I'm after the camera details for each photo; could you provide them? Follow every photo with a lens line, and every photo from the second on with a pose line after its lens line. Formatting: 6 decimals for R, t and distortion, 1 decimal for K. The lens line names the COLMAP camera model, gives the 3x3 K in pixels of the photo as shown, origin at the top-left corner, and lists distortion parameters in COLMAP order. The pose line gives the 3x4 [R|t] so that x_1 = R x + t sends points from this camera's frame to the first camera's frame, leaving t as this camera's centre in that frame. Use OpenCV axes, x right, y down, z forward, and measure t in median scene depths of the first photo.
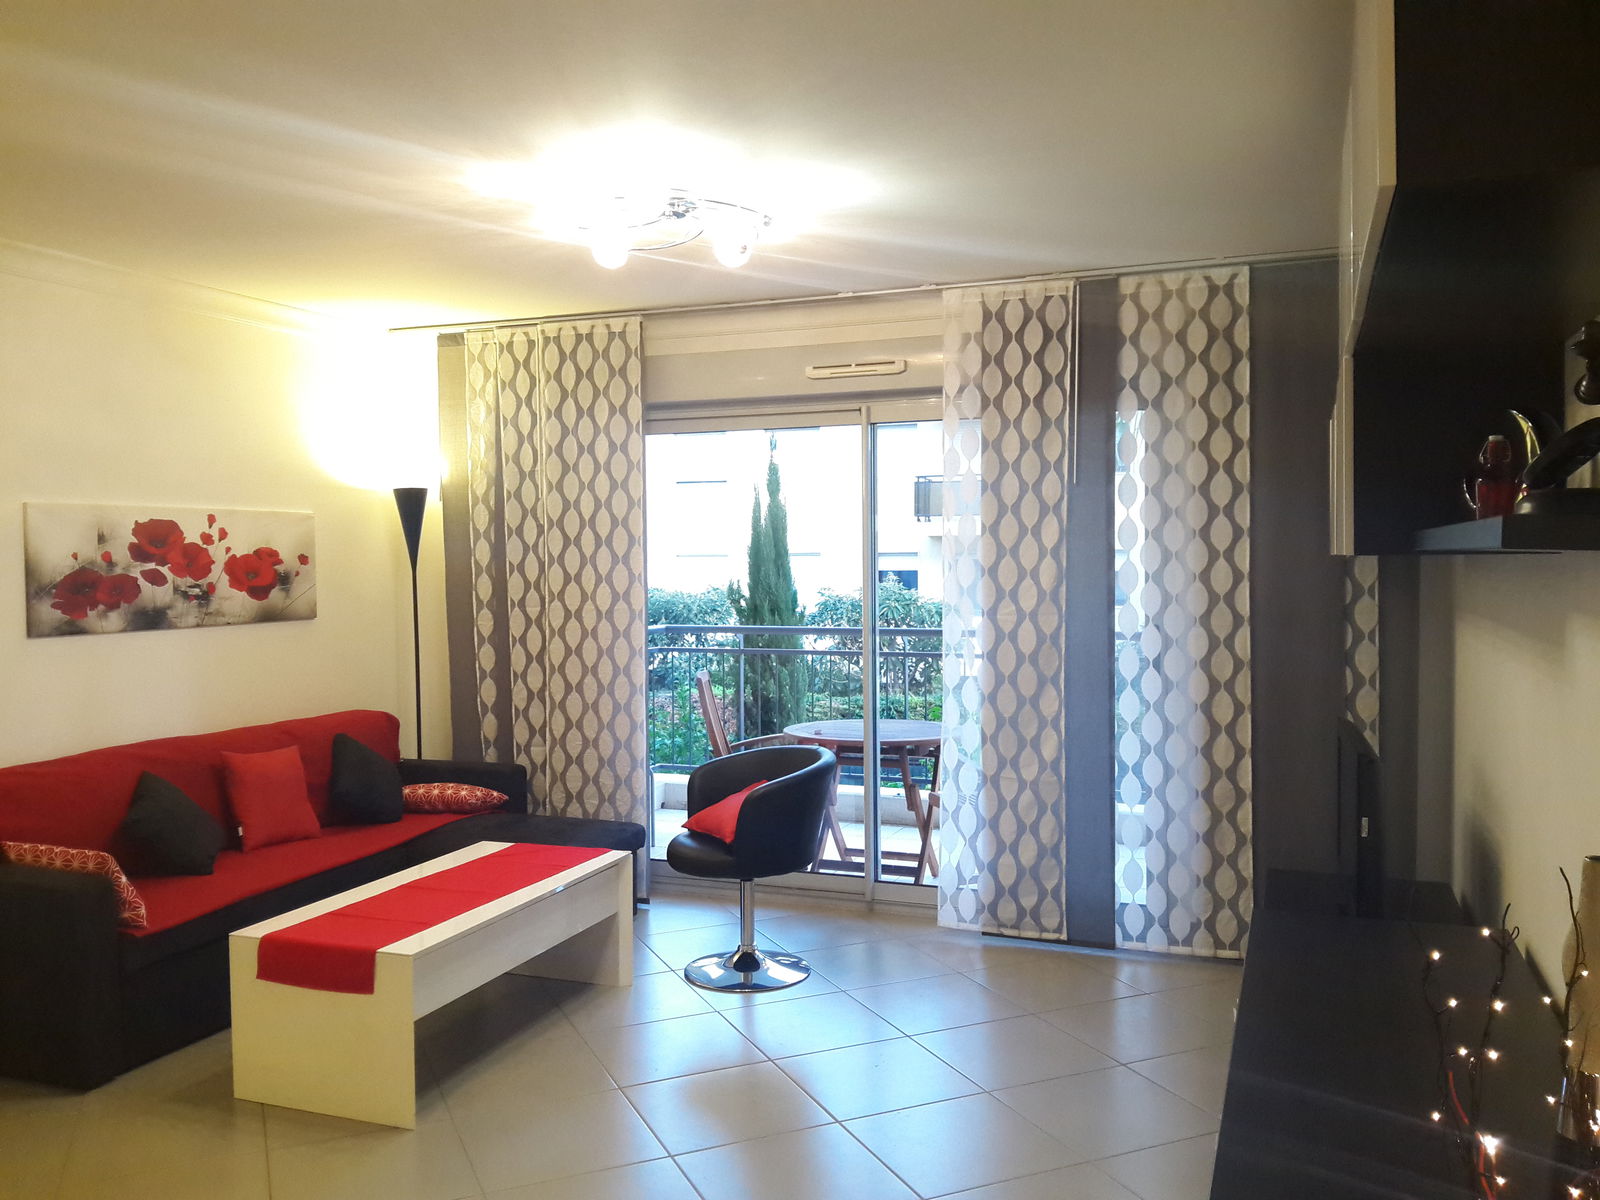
lens RADIAL K [[1311.7, 0, 816.7], [0, 1311.7, 603.4], [0, 0, 1]] dist [0.124315, -0.229546]
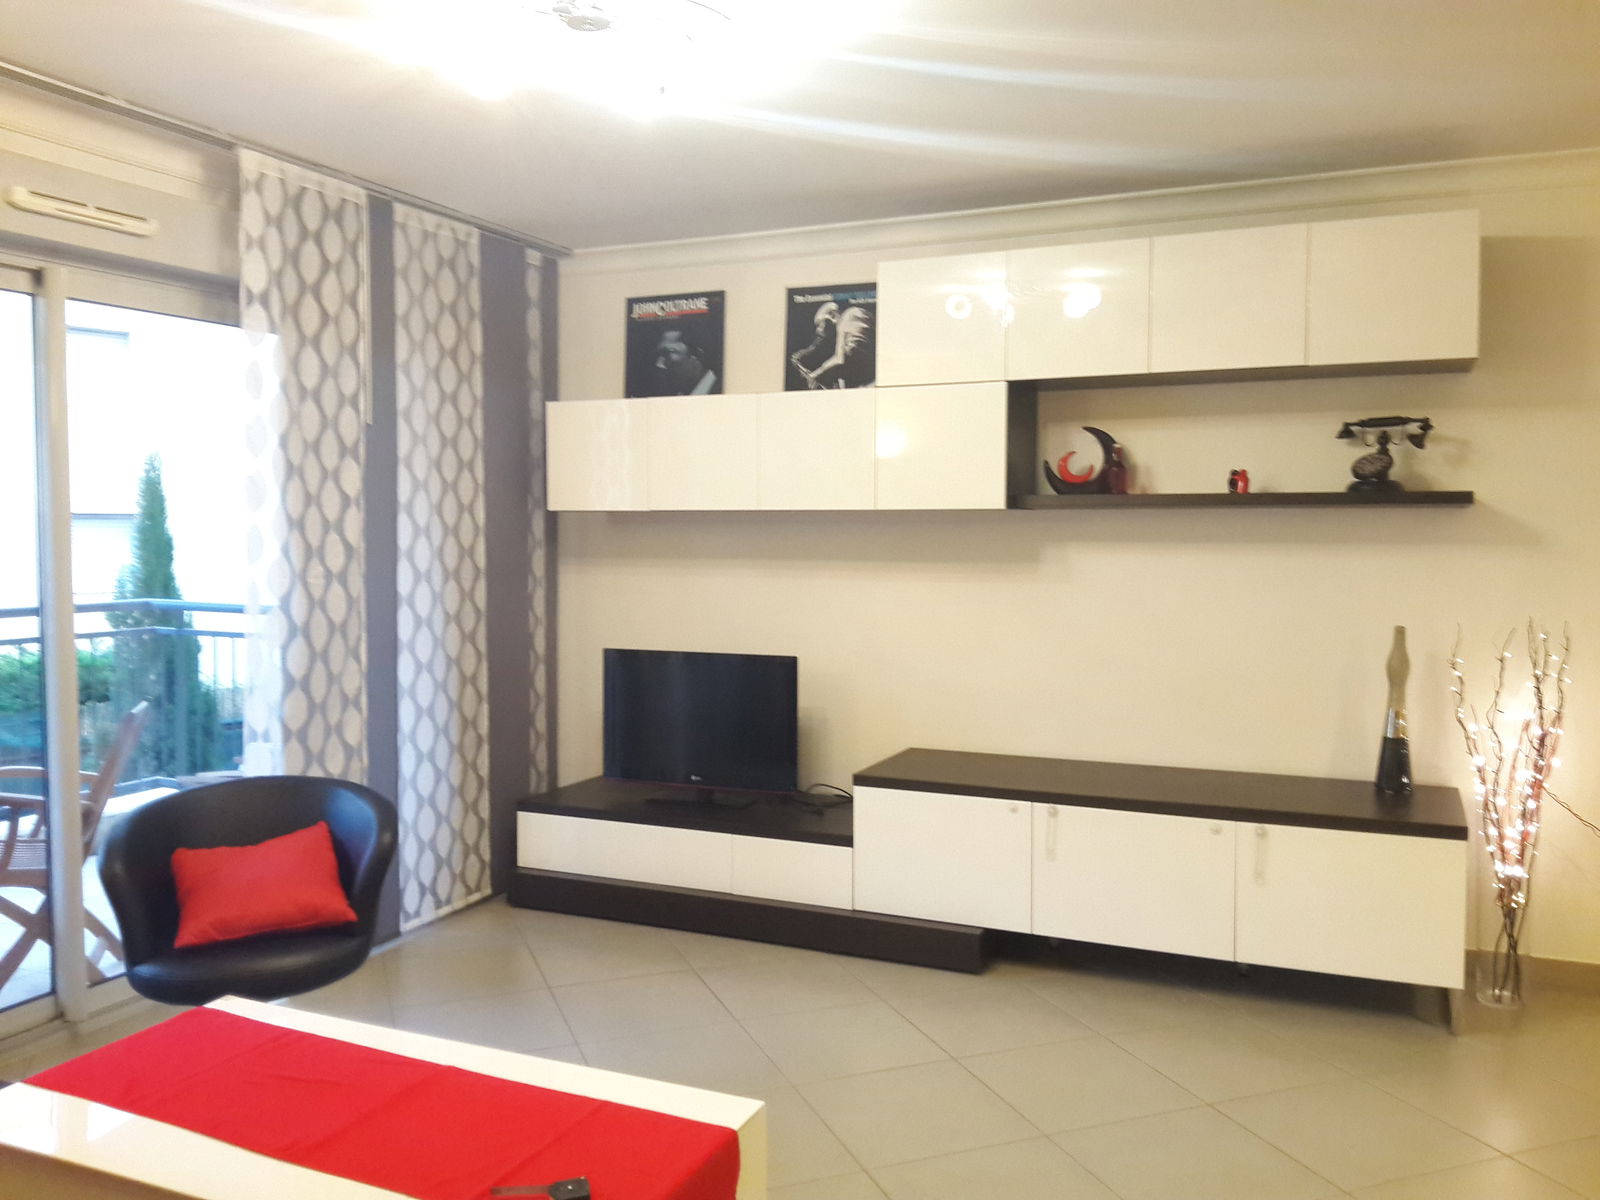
lens RADIAL K [[1309.6, 0, 800.0], [0, 1309.6, 600.0], [0, 0, 1]] dist [0.005070, 0.003180]
pose [[0.060050, -0.052100, 0.996835, -0.665127], [0.031445, 0.998240, 0.050279, -0.009042], [-0.997700, 0.028326, 0.061583, 0.671586]]
